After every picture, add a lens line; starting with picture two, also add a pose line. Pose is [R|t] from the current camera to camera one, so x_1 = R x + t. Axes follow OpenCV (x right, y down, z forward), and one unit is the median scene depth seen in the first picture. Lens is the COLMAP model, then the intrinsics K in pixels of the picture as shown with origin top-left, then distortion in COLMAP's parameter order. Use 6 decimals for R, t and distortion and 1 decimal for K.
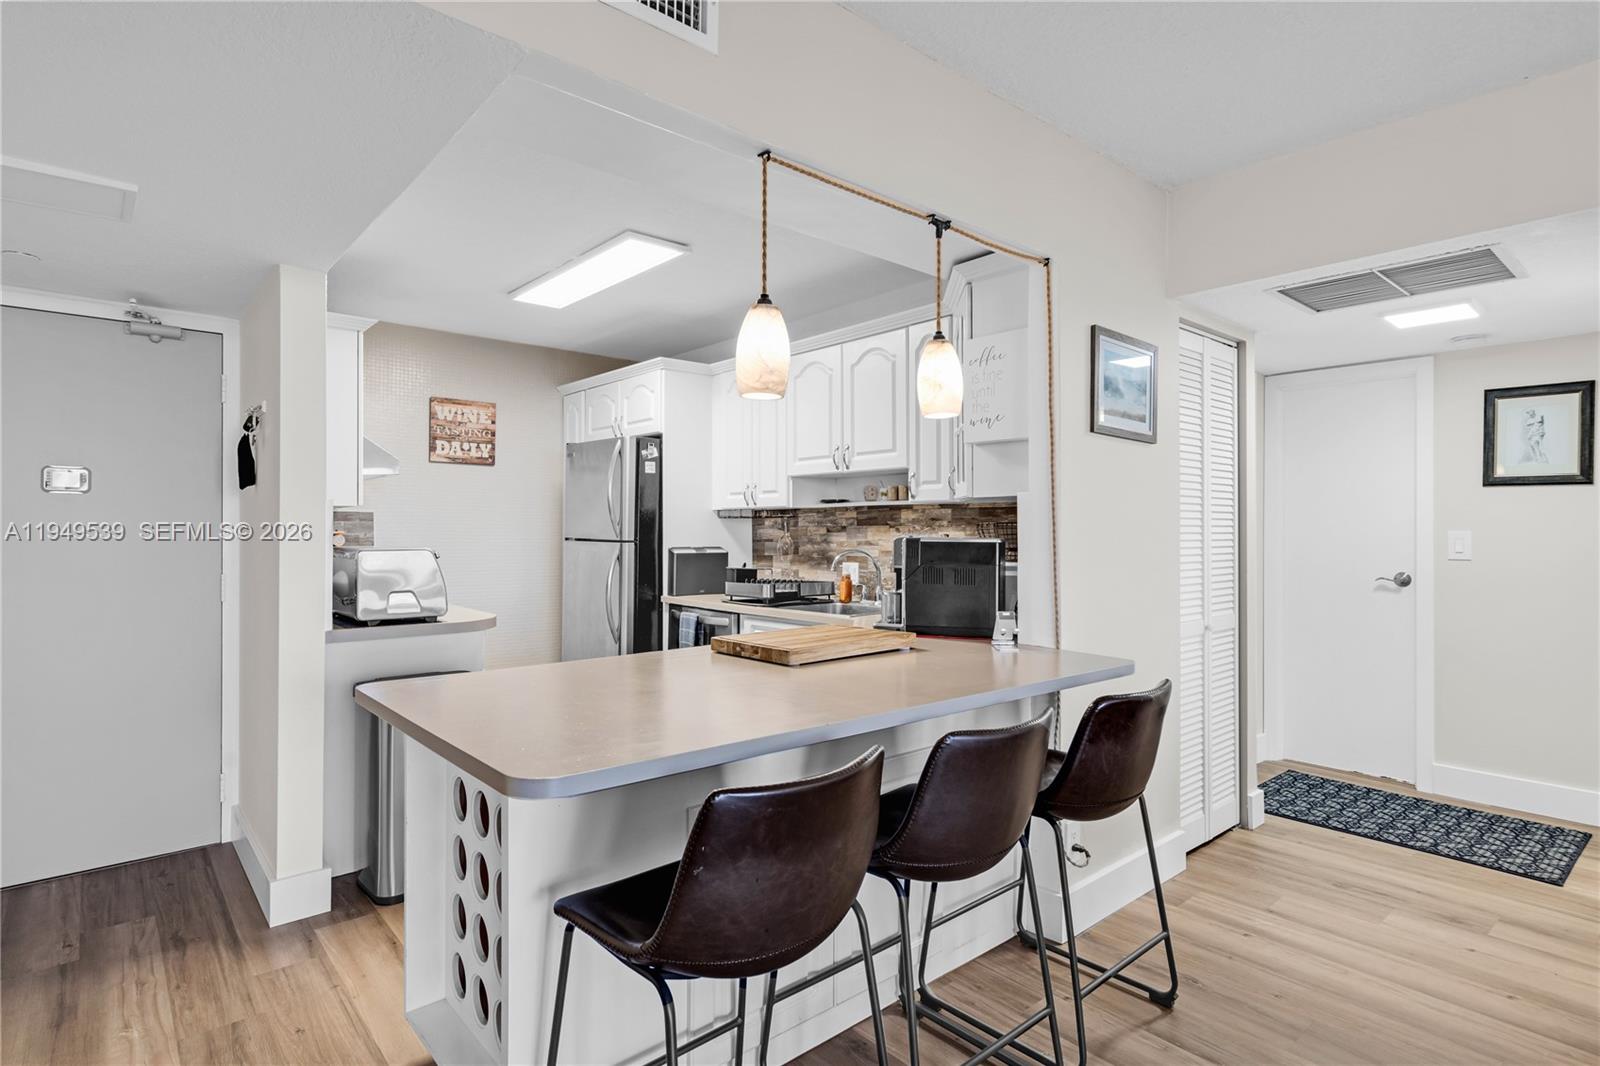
lens RADIAL K [[804.3, 0, 800.5], [0, 804.3, 521.1], [0, 0, 1]] dist [-0.001985, 0.000008]
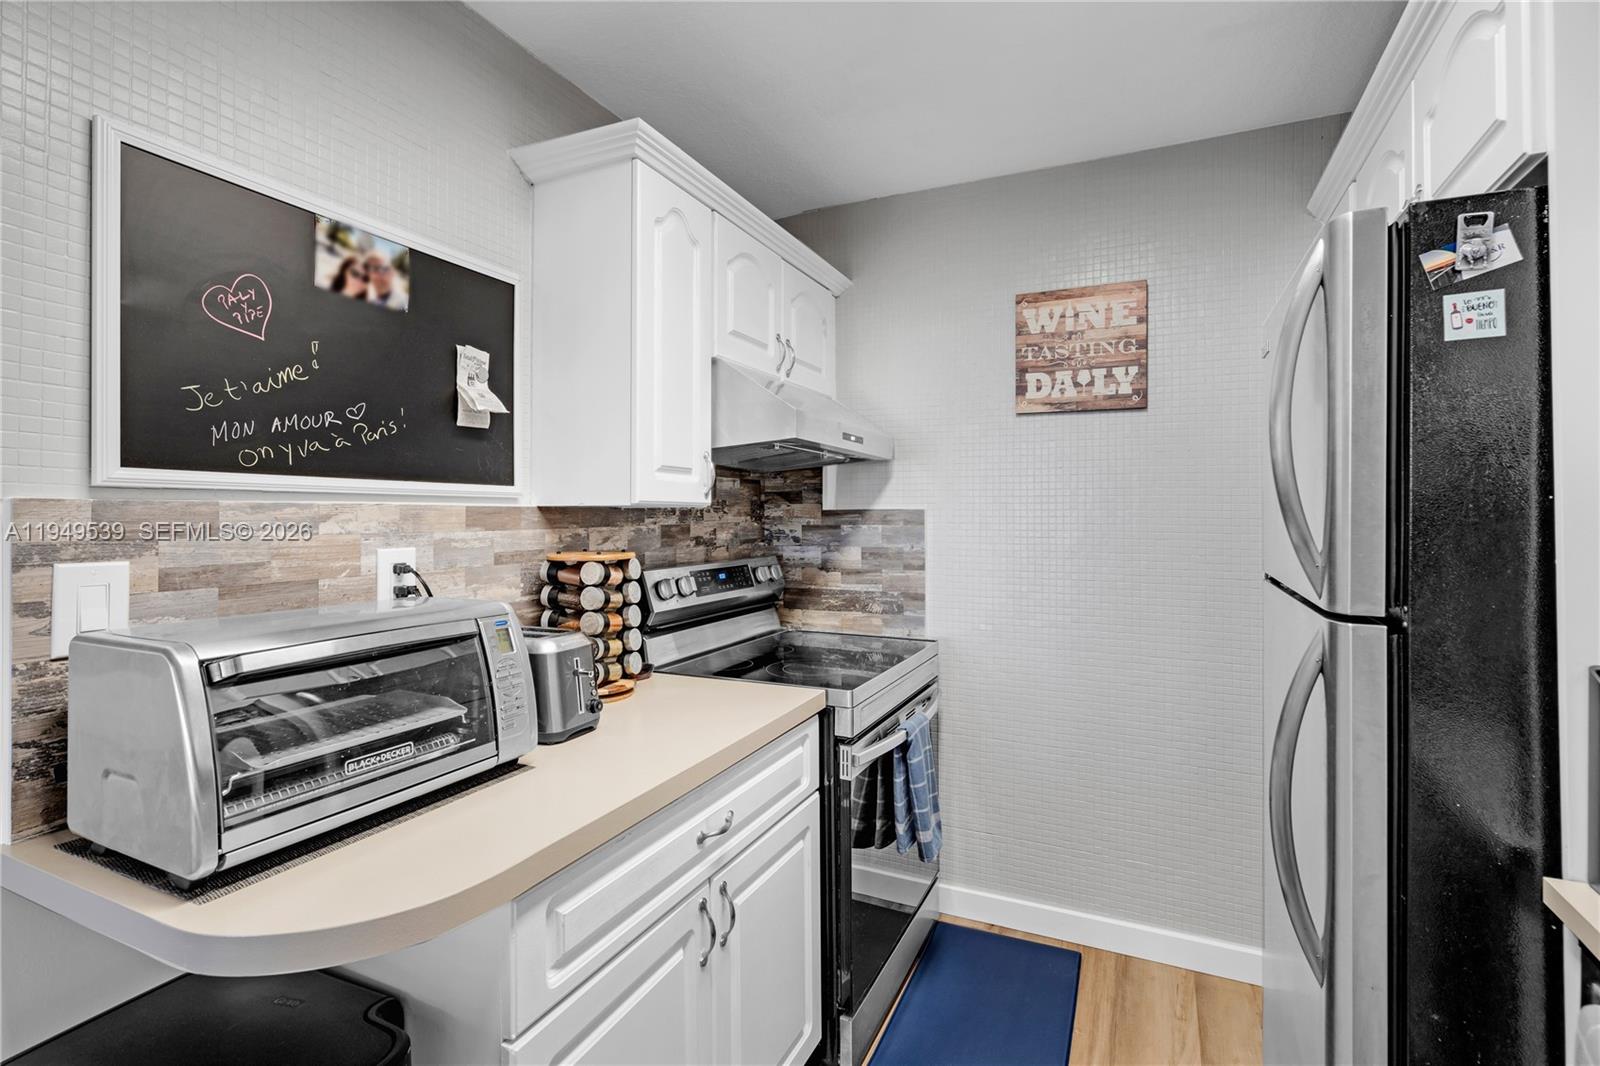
lens RADIAL K [[738.4, 0, 812.6], [0, 738.4, 489.5], [0, 0, 1]] dist [-0.008039, 0.003521]
pose [[0.390504, -0.031146, -0.920074, -0.064442], [0.001728, 0.999451, -0.033099, -0.008072], [0.920599, 0.011336, 0.390344, 0.735908]]
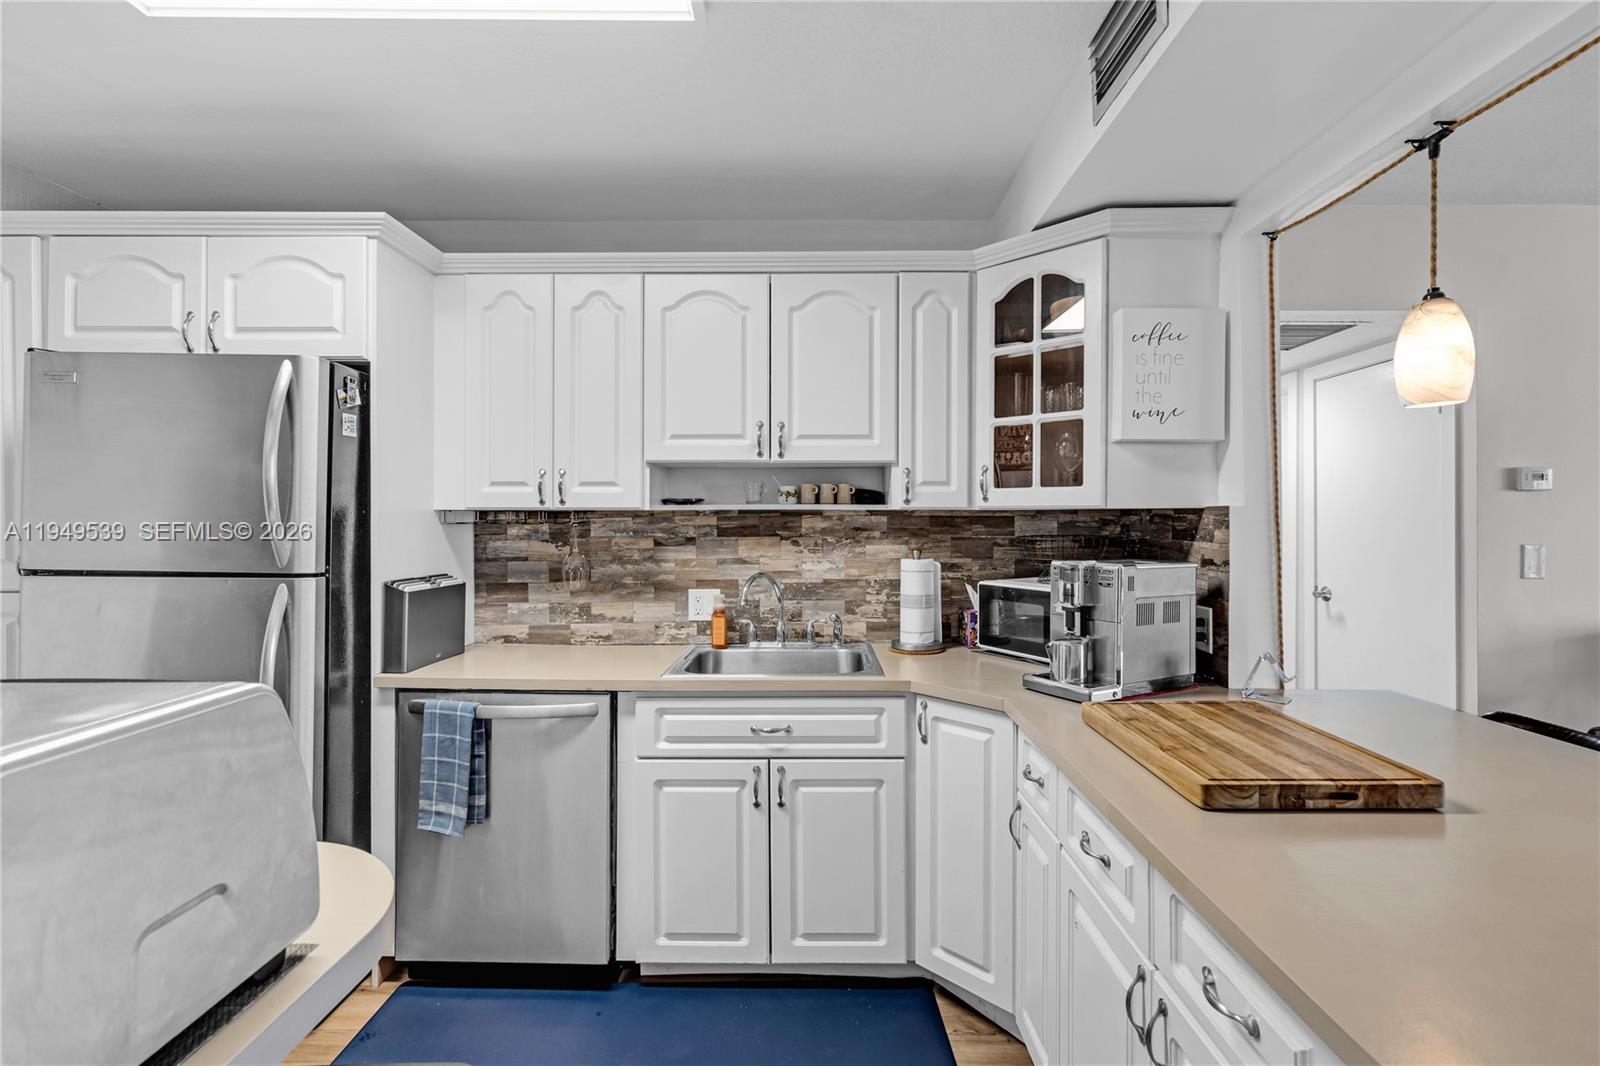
lens RADIAL K [[738.4, 0, 811.0], [0, 738.4, 522.5], [0, 0, 1]] dist [-0.008039, 0.003521]
pose [[0.666926, 0.000161, 0.745124, -0.339702], [-0.008632, 0.999935, 0.007511, -0.011775], [-0.745074, -0.011441, 0.666883, 0.476261]]
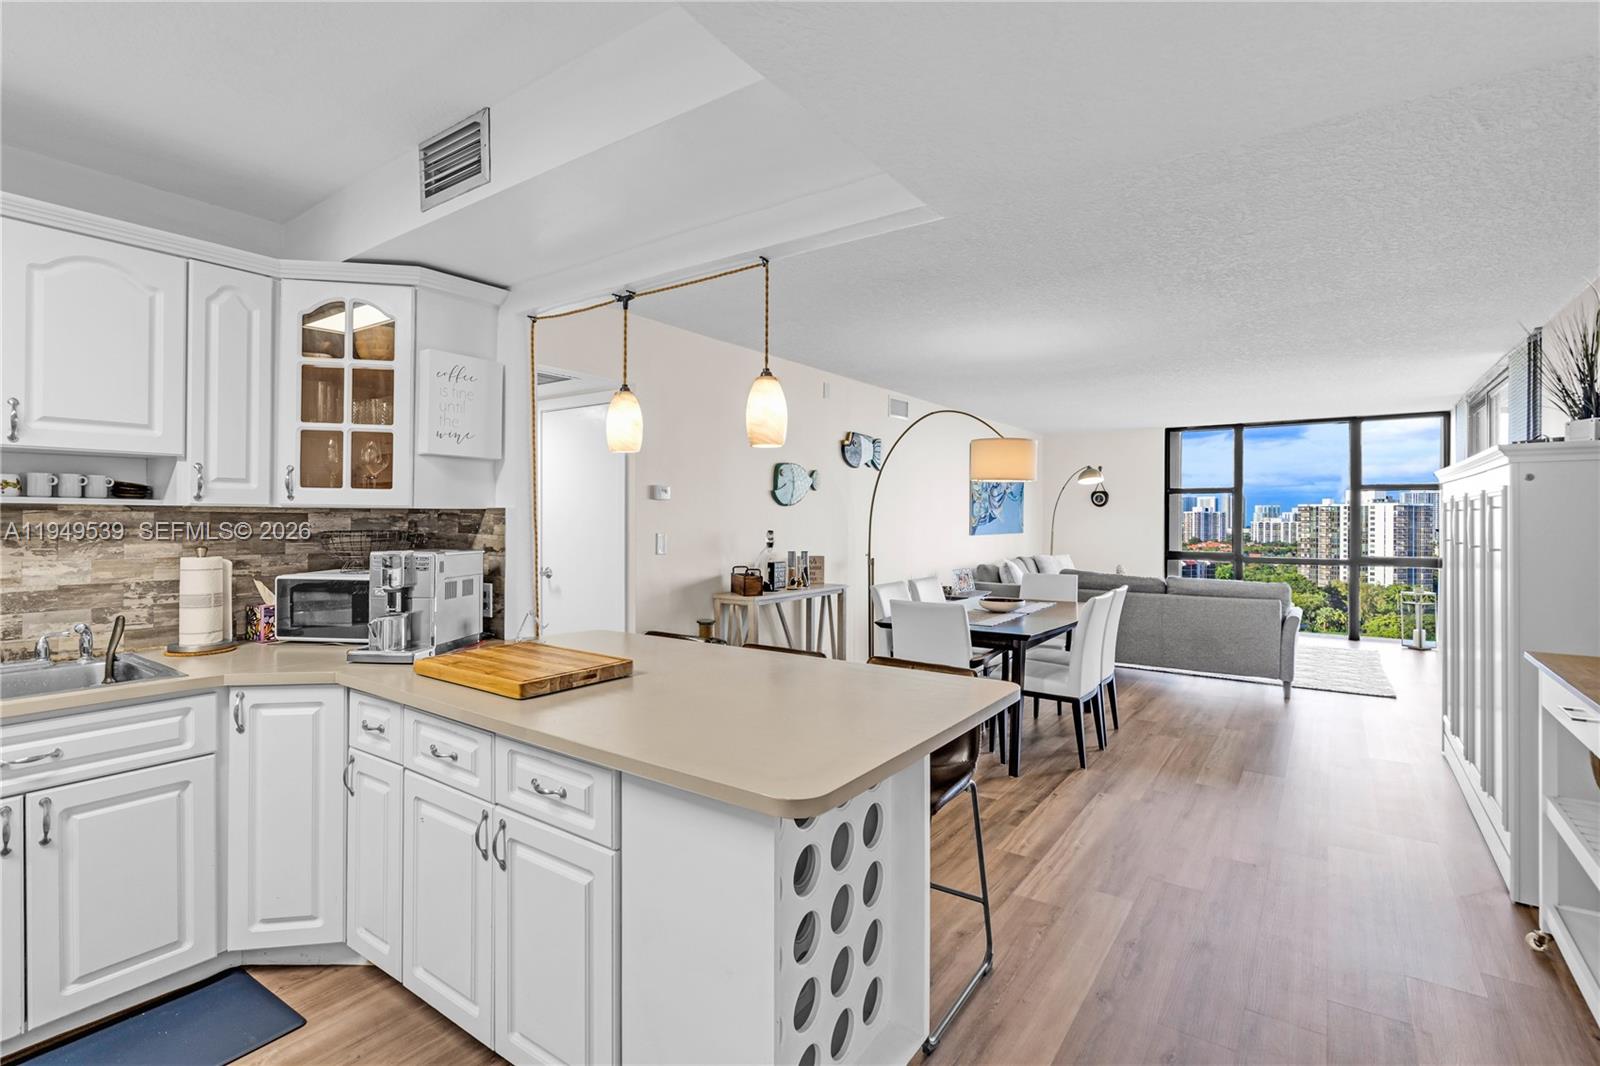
lens RADIAL K [[738.4, 0, 784.1], [0, 738.4, 518.4], [0, 0, 1]] dist [-0.008039, 0.003521]
pose [[-0.216202, -0.000372, 0.976348, -0.490689], [-0.014735, 0.999887, -0.002882, -0.013475], [-0.976237, -0.015010, -0.216184, 0.490968]]
